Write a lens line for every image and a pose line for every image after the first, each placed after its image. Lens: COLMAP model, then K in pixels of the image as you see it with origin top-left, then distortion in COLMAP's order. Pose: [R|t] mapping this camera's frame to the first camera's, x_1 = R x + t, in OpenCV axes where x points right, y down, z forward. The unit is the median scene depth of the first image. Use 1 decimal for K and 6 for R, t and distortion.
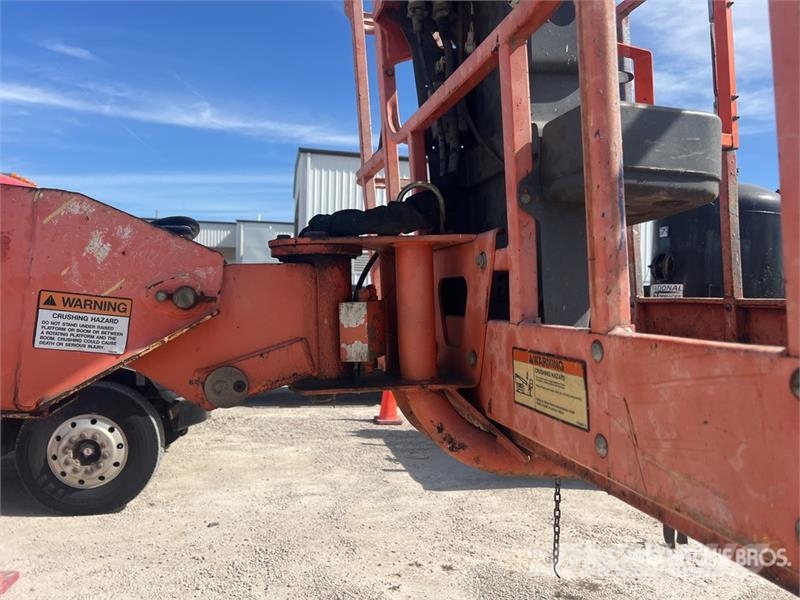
lens RADIAL K [[610.1, 0, 412.4], [0, 610.1, 295.1], [0, 0, 1]] dist [0.052764, -0.066885]
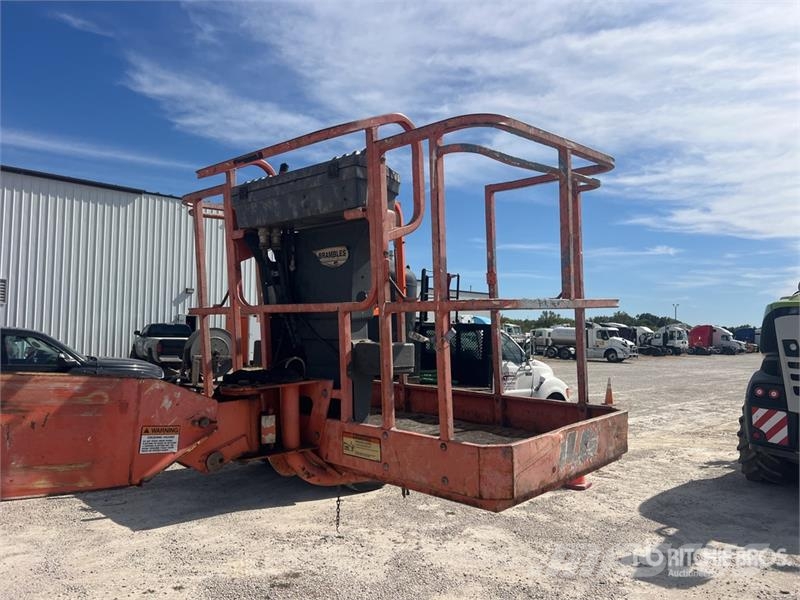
lens RADIAL K [[610.1, 0, 412.4], [0, 610.1, 295.1], [0, 0, 1]] dist [0.052764, -0.066885]
pose [[0.849136, 0.024819, 0.527591, -0.821500], [-0.004078, 0.999174, -0.040440, -0.329366], [-0.528159, 0.032188, 0.848535, -1.139337]]
